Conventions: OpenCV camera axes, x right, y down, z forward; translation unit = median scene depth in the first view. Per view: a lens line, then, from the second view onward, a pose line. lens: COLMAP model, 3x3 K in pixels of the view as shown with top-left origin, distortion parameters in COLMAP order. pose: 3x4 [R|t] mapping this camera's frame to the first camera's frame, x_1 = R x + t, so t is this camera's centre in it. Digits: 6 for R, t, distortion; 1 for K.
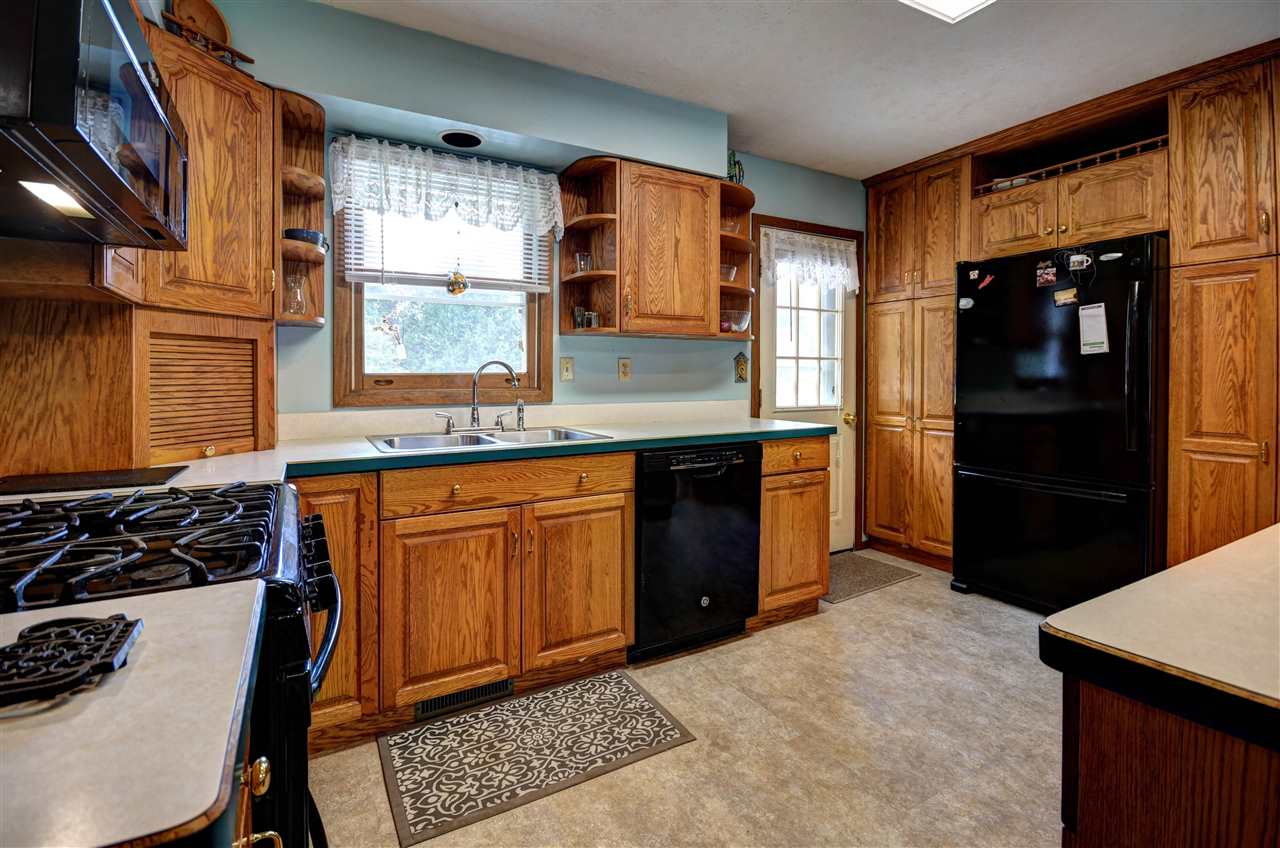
lens RADIAL K [[565.1, 0, 649.8], [0, 565.1, 384.5], [0, 0, 1]] dist [0.000576, -0.010963]
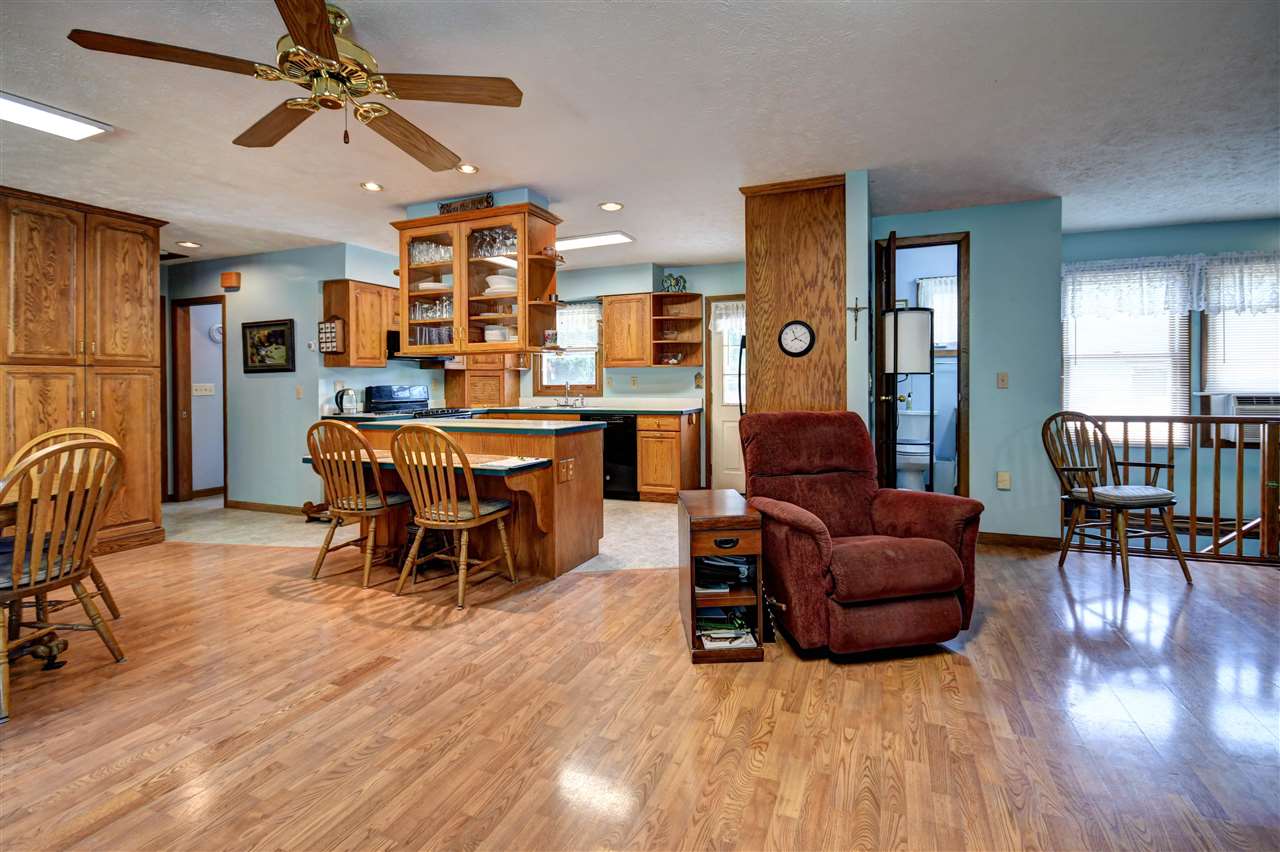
lens RADIAL K [[565.1, 0, 649.8], [0, 565.1, 386.5], [0, 0, 1]] dist [0.000576, -0.010963]
pose [[0.631287, 0.002711, -0.775544, 1.882909], [-0.007604, 0.999967, -0.002693, -0.006484], [0.775512, 0.007598, 0.631287, -0.366269]]
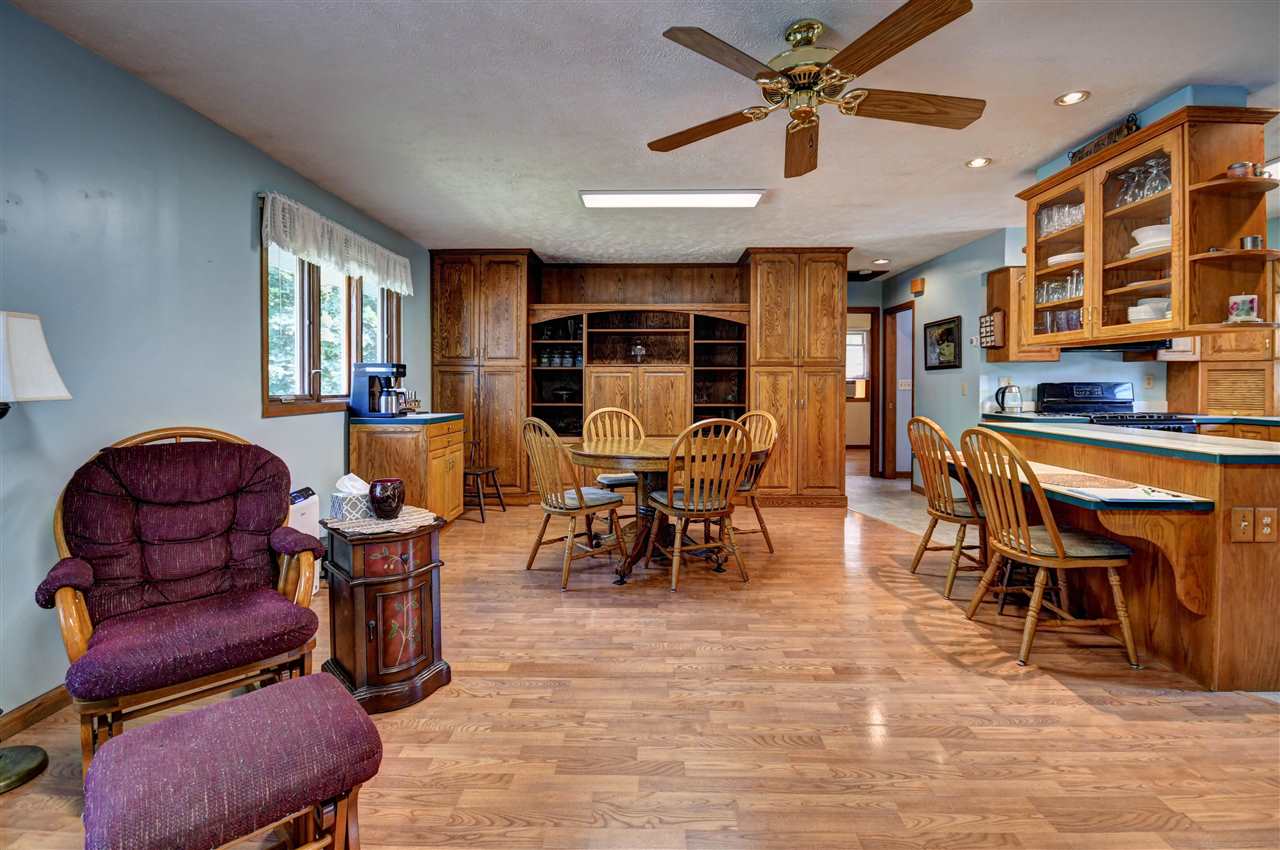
lens RADIAL K [[565.1, 0, 649.8], [0, 565.1, 385.5], [0, 0, 1]] dist [0.000576, -0.010963]
pose [[-0.494320, 0.007890, -0.869244, 1.838555], [-0.012818, 0.999784, 0.016364, -0.010542], [0.869185, 0.019231, -0.494113, -0.062740]]
